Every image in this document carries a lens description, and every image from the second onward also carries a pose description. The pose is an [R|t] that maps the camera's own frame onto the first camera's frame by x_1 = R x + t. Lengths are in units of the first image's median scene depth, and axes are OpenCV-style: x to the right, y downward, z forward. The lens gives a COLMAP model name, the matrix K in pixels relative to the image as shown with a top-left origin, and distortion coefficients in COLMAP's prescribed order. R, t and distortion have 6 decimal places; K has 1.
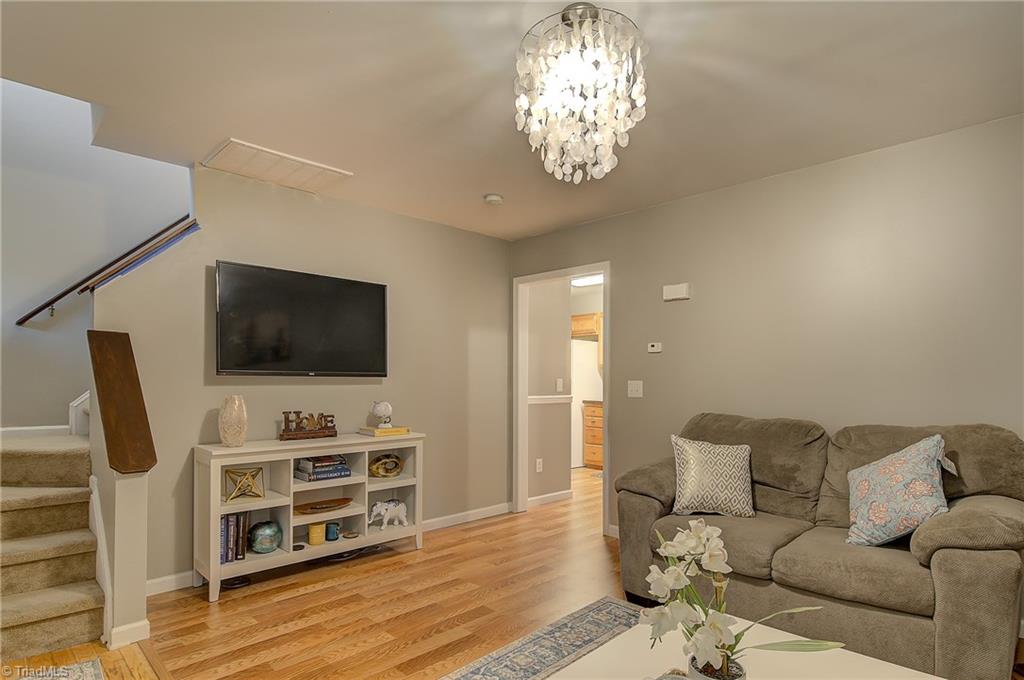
lens RADIAL K [[557.6, 0, 512.1], [0, 557.6, 375.5], [0, 0, 1]] dist [-0.002077, -0.001709]
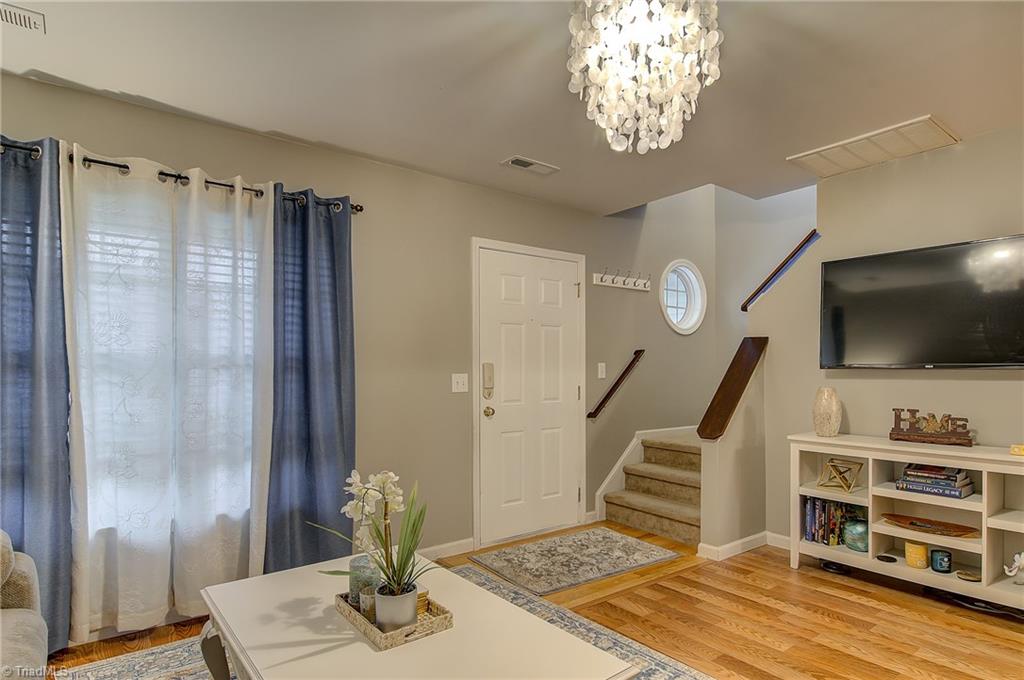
lens RADIAL K [[557.6, 0, 512.1], [0, 557.6, 375.5], [0, 0, 1]] dist [-0.002077, -0.001709]
pose [[-0.127903, 0.007858, -0.991756, 0.600560], [0.005485, 0.999959, 0.007215, 0.001320], [0.991771, -0.004517, -0.127941, 0.526501]]
